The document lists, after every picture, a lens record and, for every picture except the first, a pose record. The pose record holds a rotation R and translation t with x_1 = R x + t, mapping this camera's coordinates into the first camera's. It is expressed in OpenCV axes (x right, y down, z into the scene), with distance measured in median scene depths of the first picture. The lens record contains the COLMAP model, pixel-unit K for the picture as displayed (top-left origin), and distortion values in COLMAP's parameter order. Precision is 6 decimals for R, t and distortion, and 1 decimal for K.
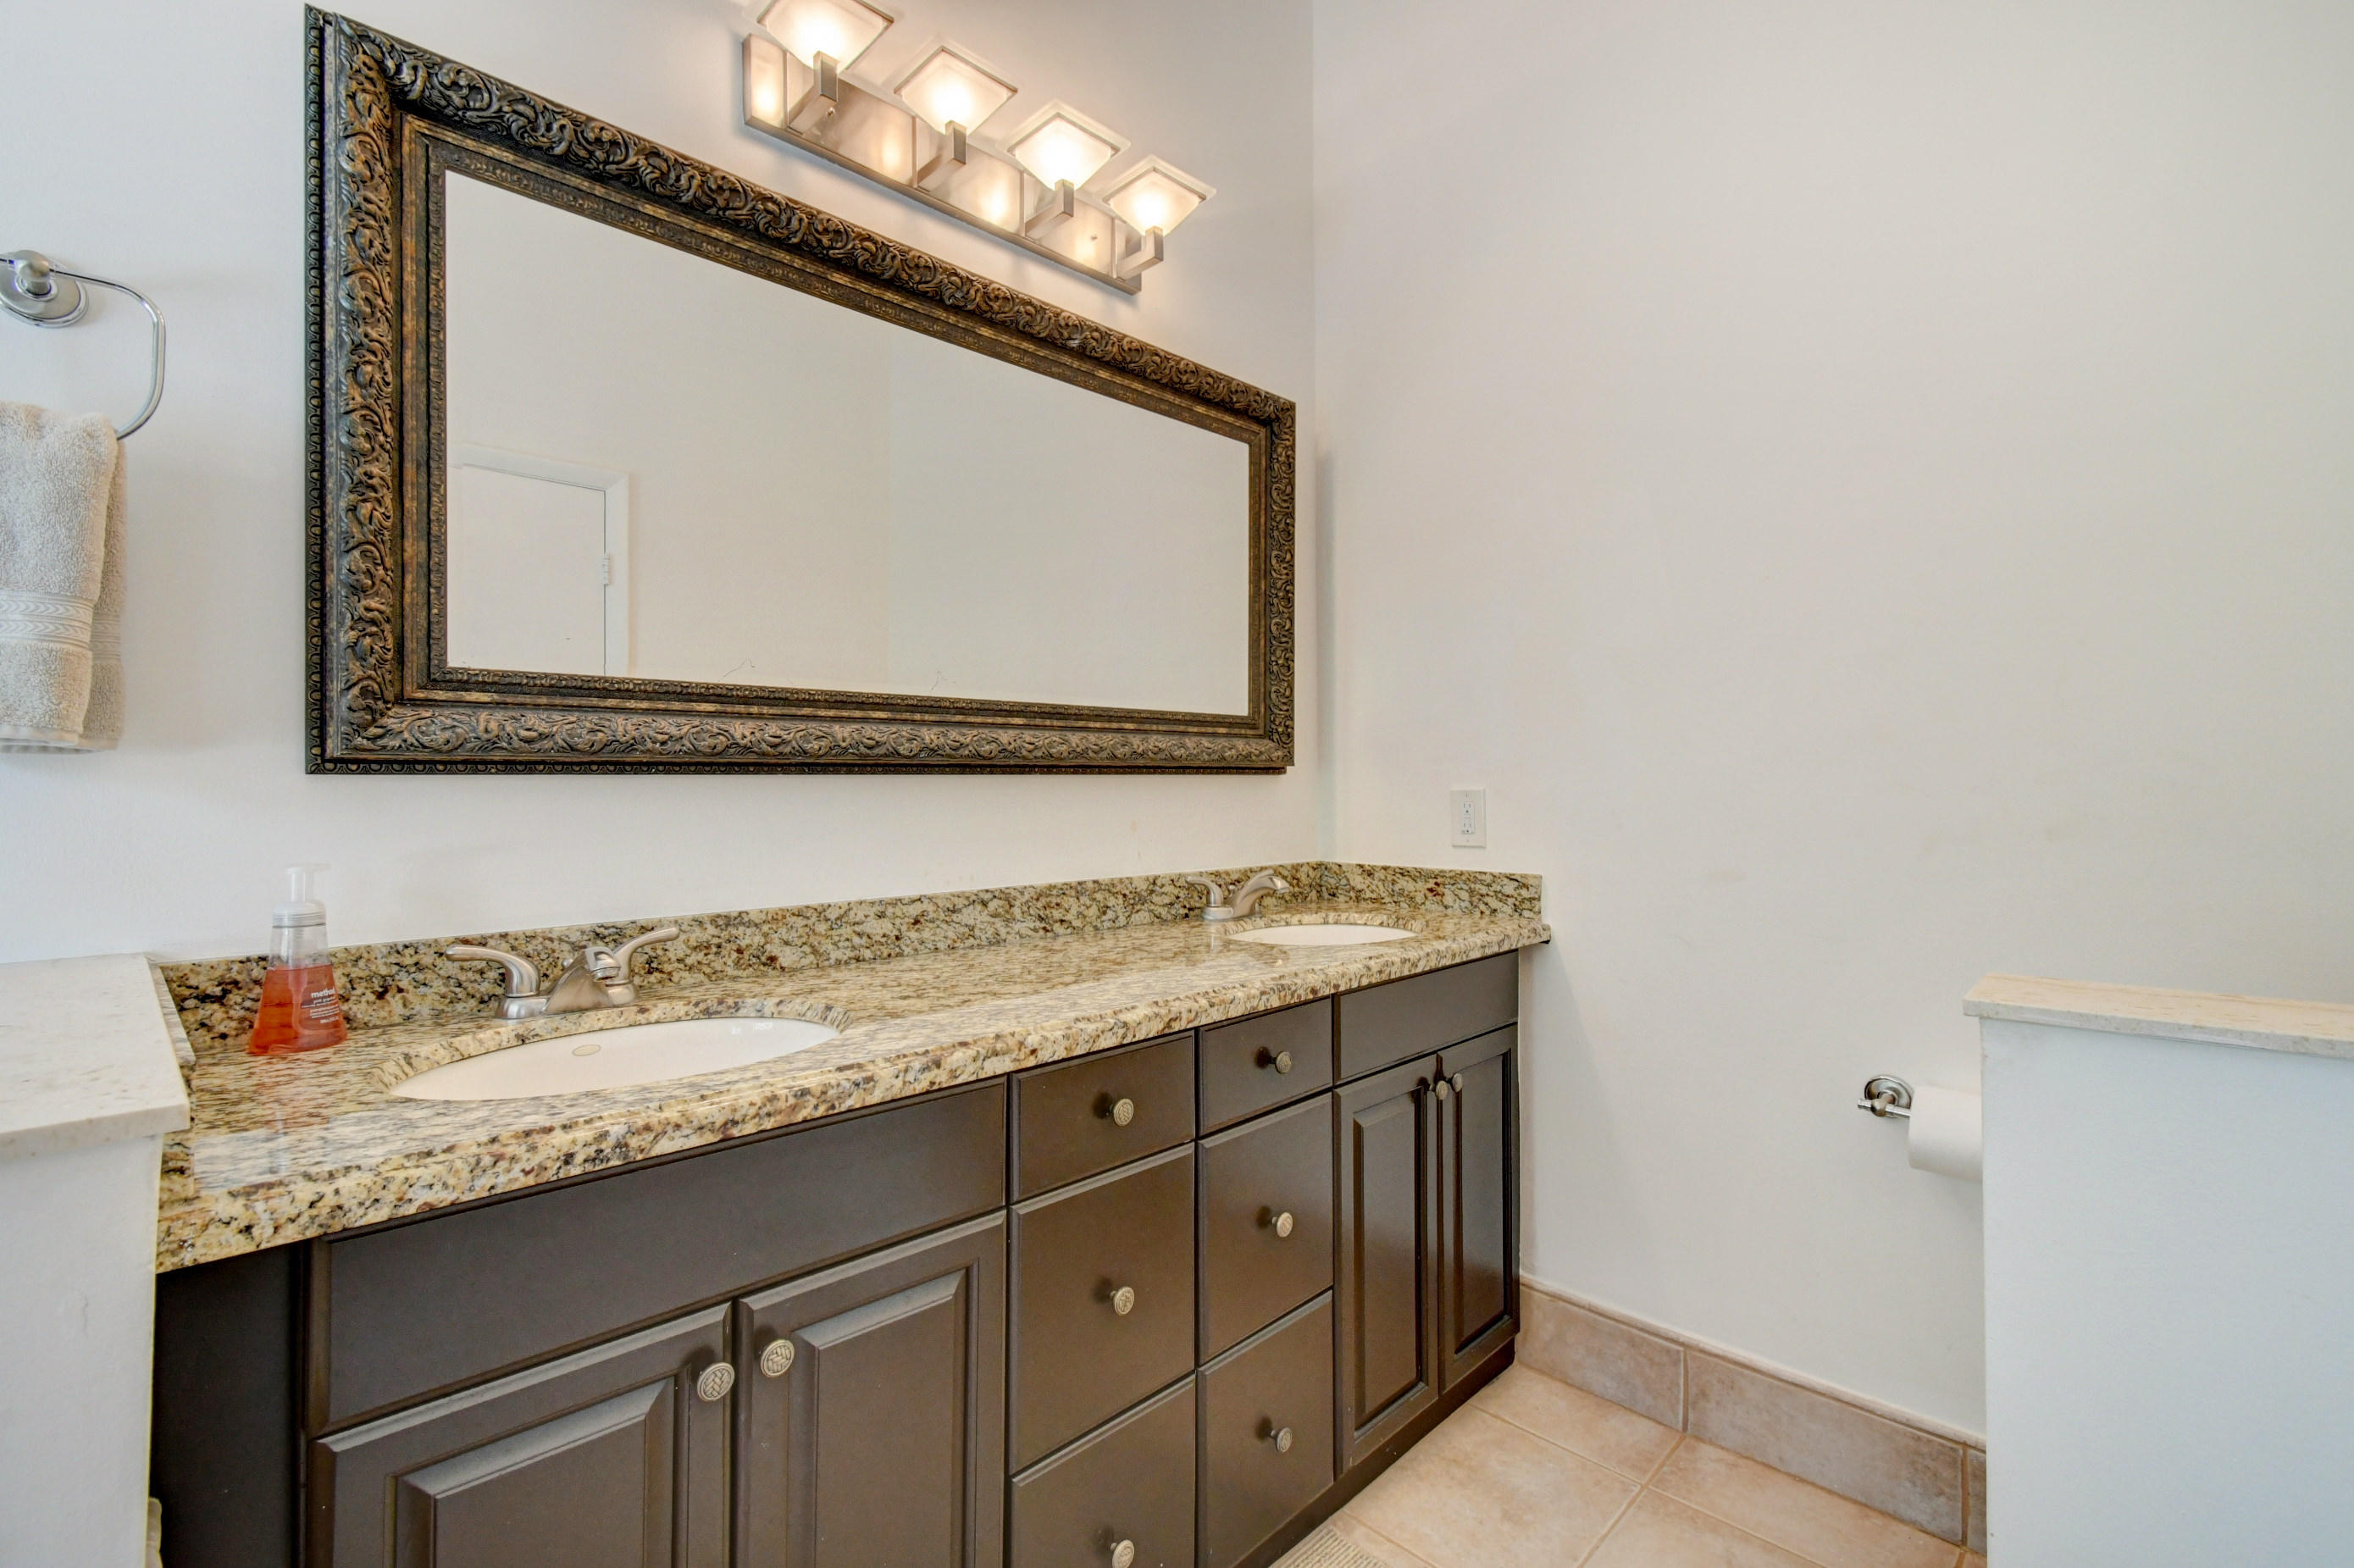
lens RADIAL K [[1044.5, 0, 1177.0], [0, 1044.5, 784.0], [0, 0, 1]] dist [0.006398, -0.000651]
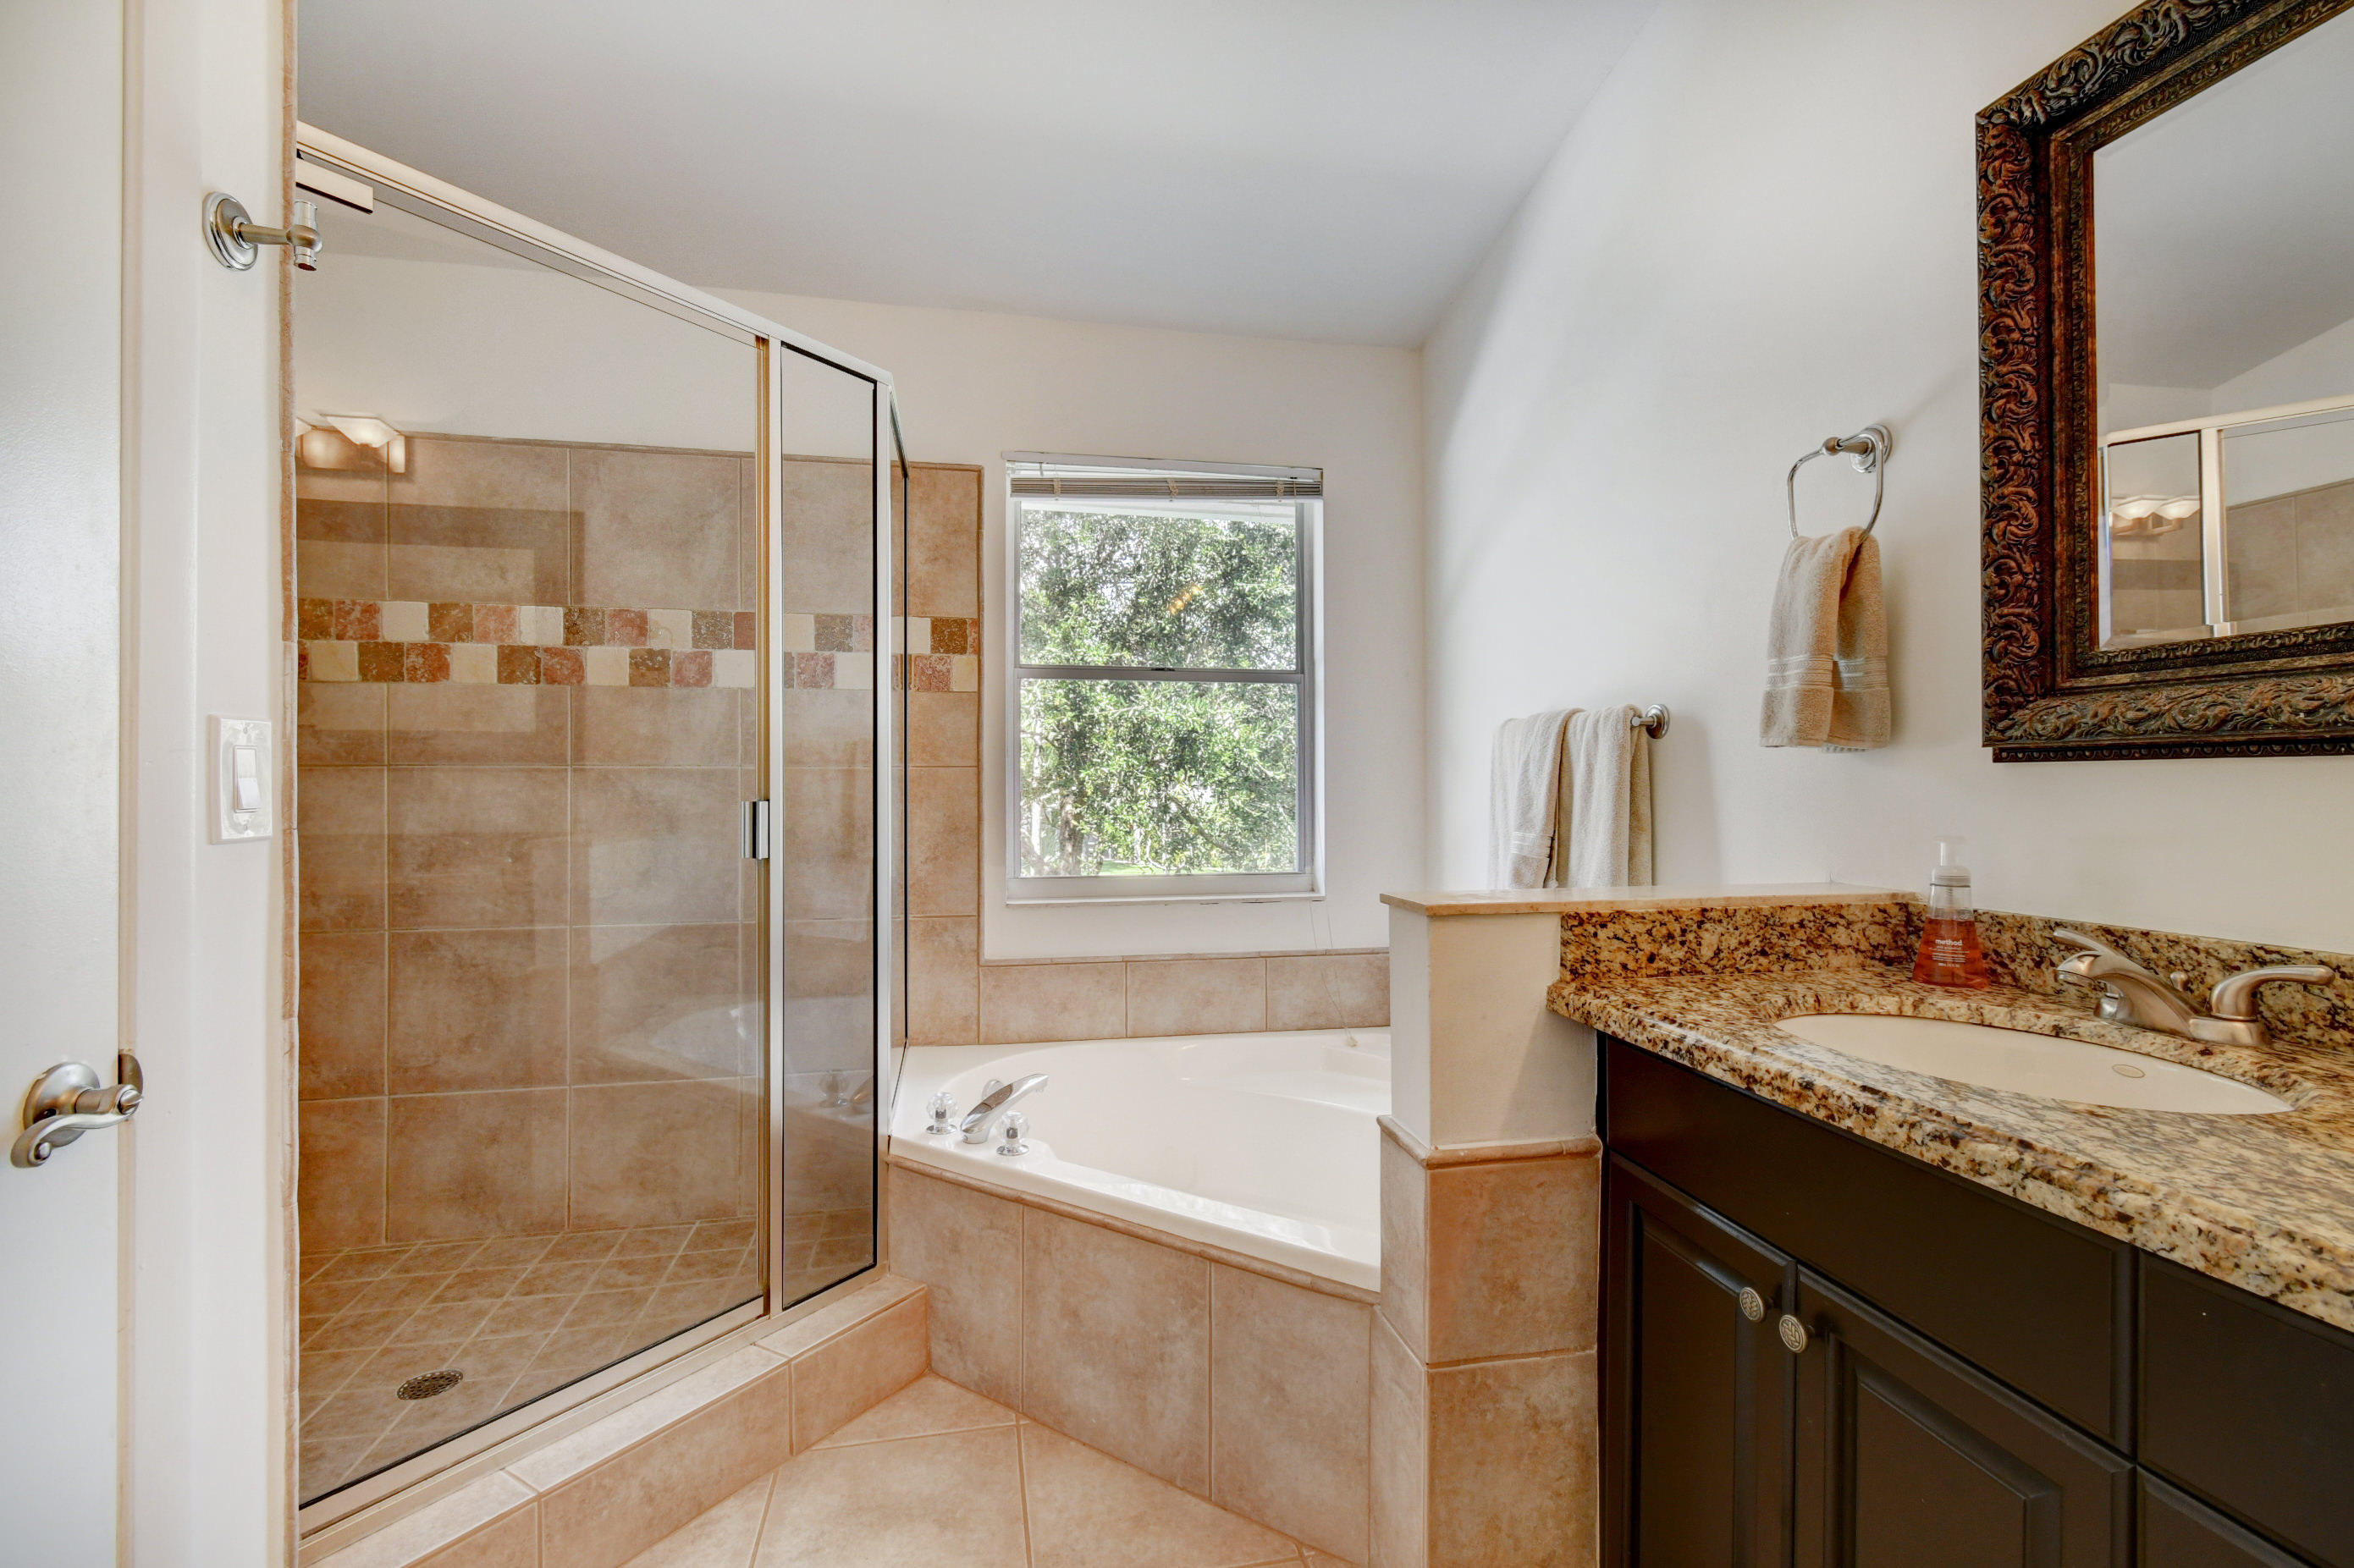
lens RADIAL K [[1044.3, 0, 1177.0], [0, 1044.3, 784.0], [0, 0, 1]] dist [0.006398, -0.000651]
pose [[-0.557639, 0.009993, -0.830024, 0.643642], [0.006553, 0.999949, 0.007636, -0.000047], [0.830058, -0.001181, -0.557676, 0.864731]]
